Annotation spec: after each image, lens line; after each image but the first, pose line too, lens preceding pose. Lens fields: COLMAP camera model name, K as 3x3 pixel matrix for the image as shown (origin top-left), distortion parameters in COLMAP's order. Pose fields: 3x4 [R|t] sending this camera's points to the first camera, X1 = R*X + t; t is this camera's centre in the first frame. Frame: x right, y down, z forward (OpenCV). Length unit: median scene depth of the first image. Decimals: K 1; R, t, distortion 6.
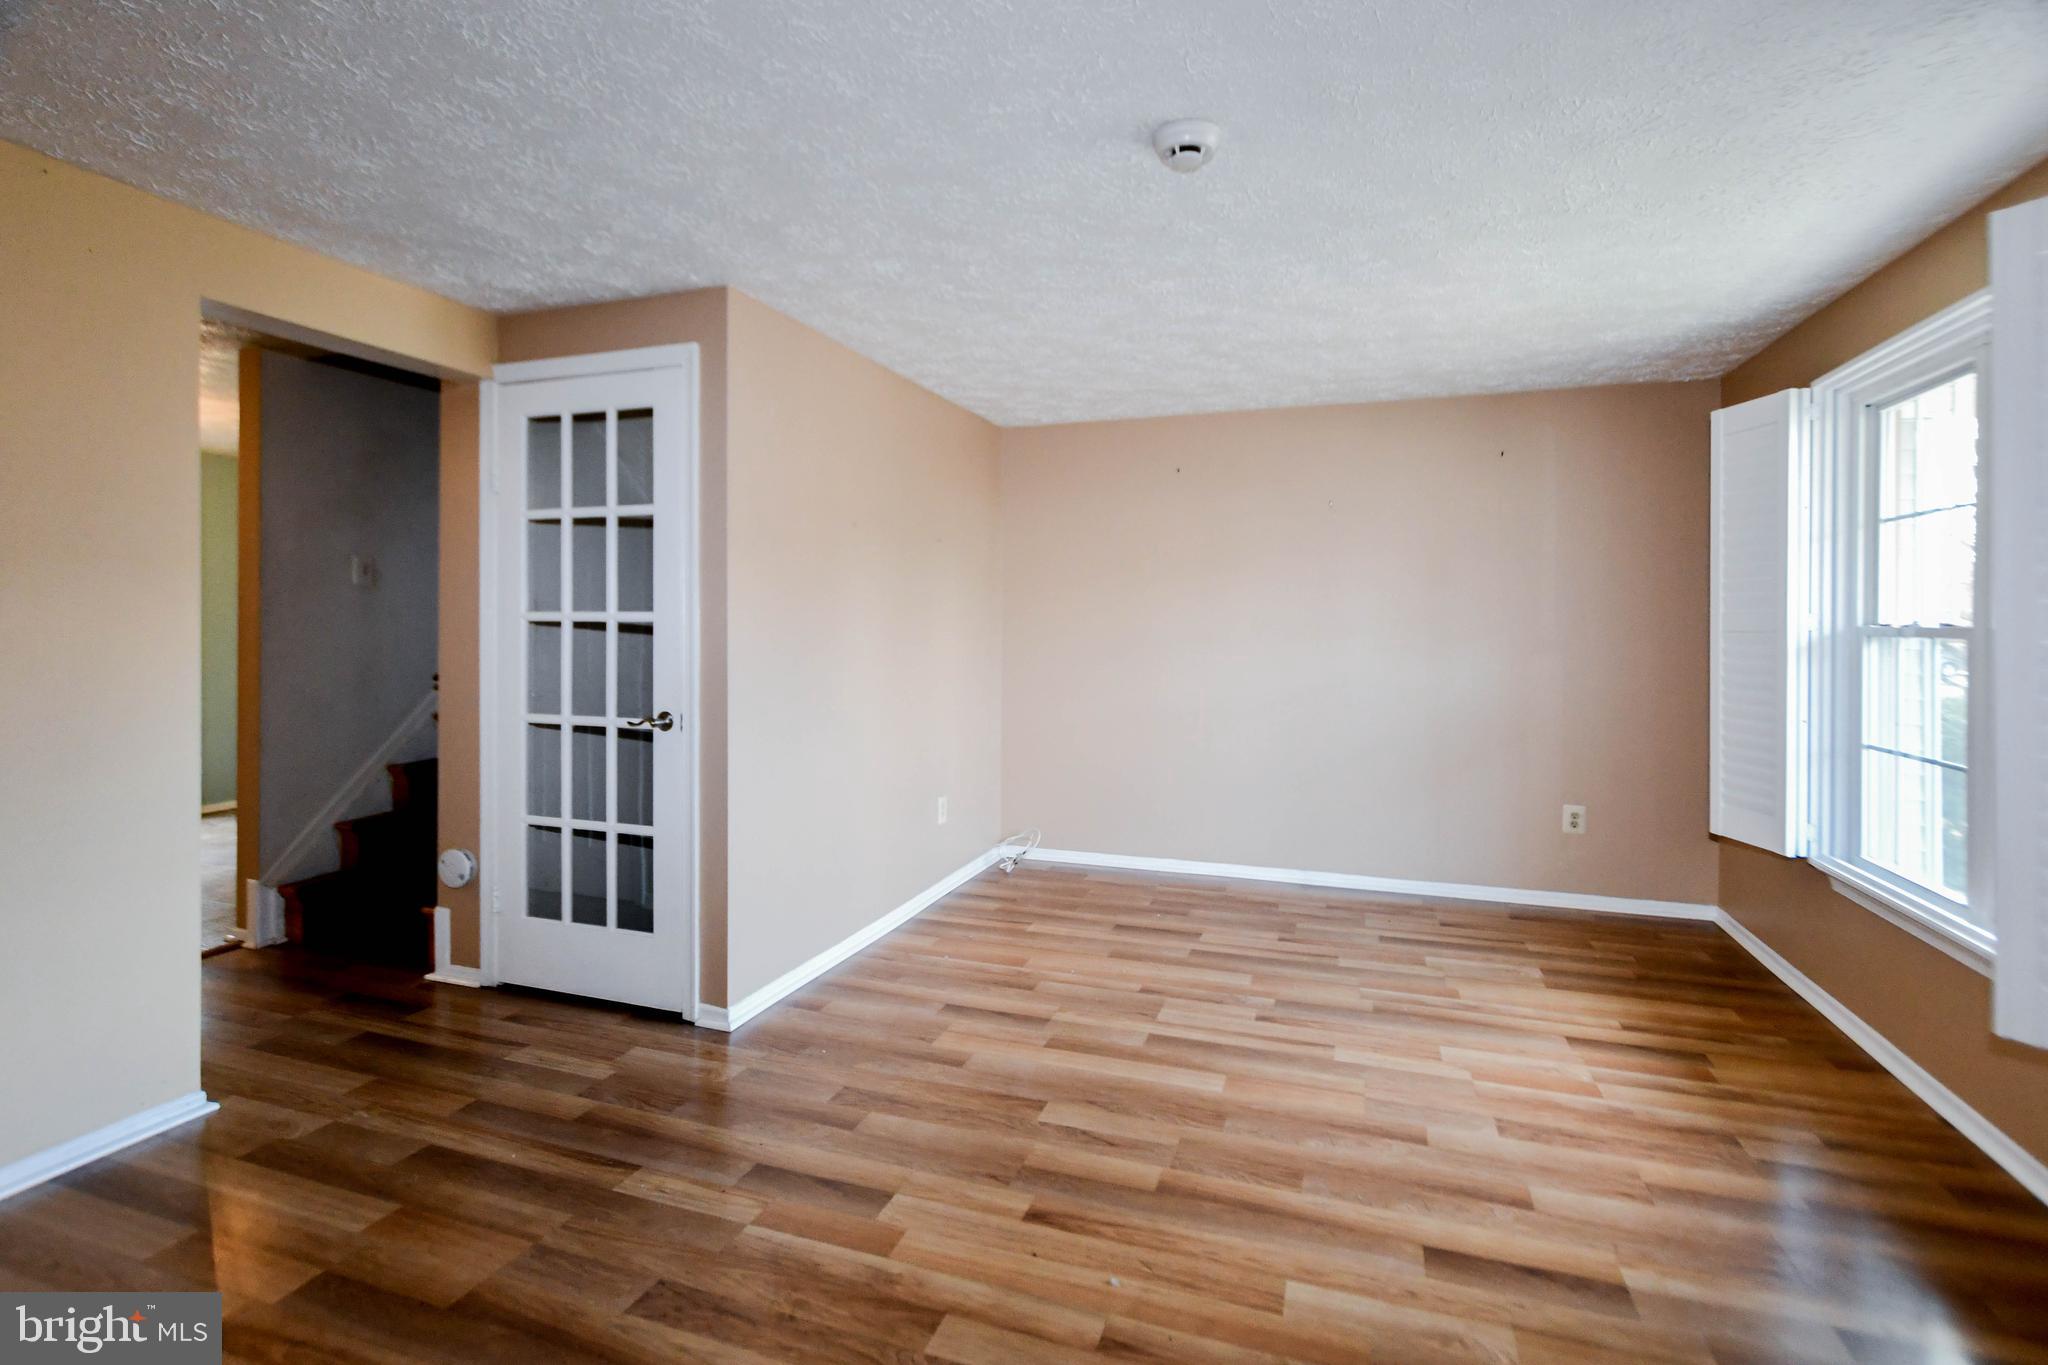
lens RADIAL K [[986.3, 0, 1021.0], [0, 986.3, 605.1], [0, 0, 1]] dist [0.003544, -0.001336]
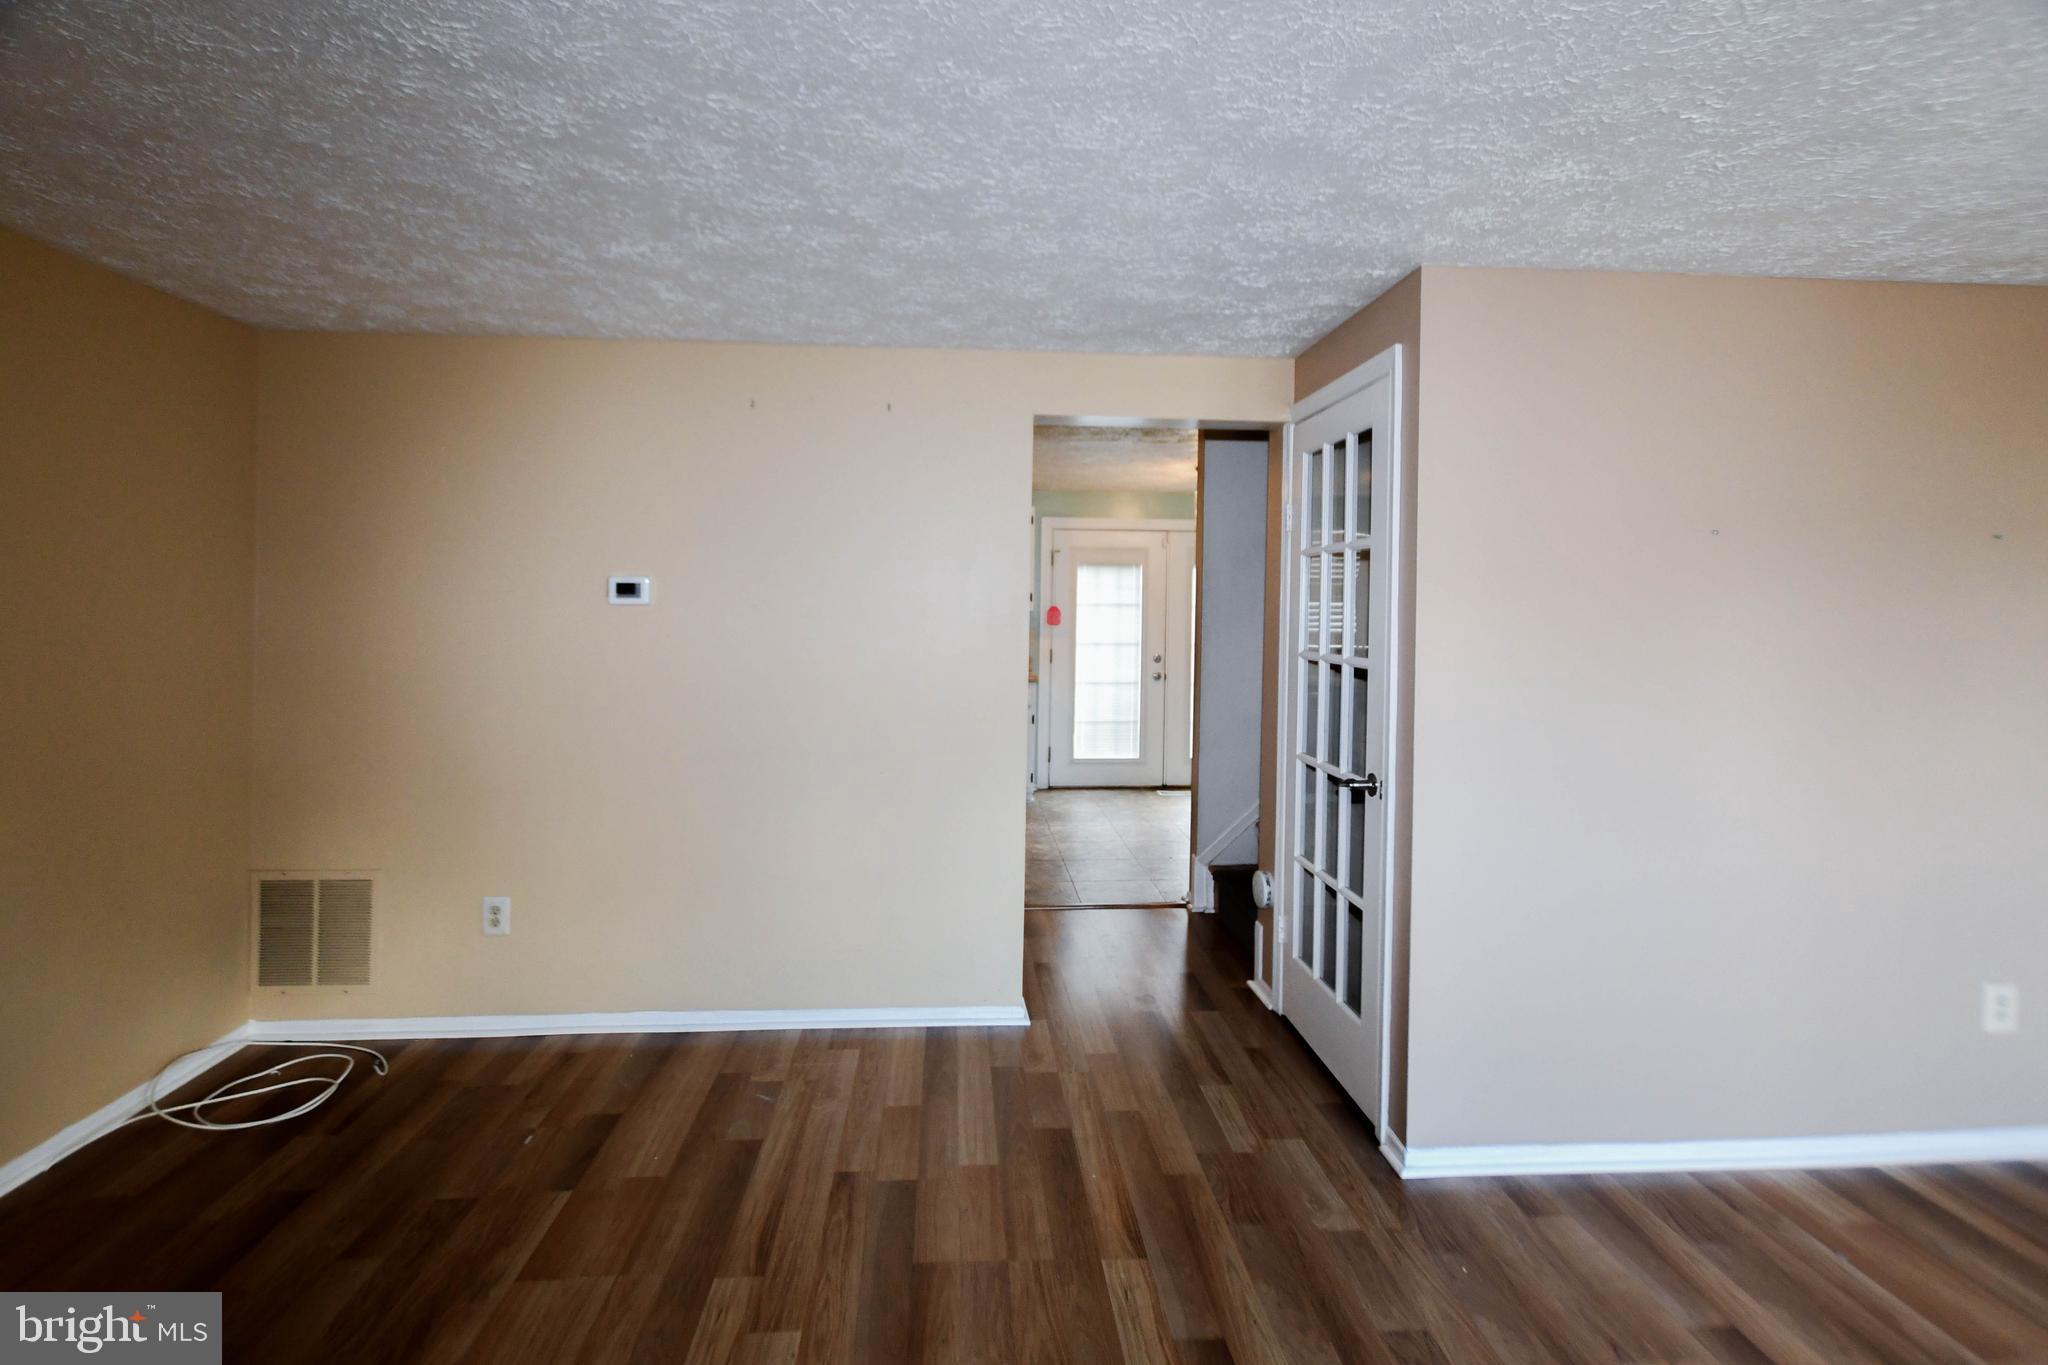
lens RADIAL K [[986.3, 0, 1020.9], [0, 986.3, 591.8], [0, 0, 1]] dist [0.003544, -0.001336]
pose [[0.397994, -0.013771, -0.917285, 0.364330], [0.008535, 0.999900, -0.011308, -0.051472], [0.917348, -0.003329, 0.398072, 0.415222]]
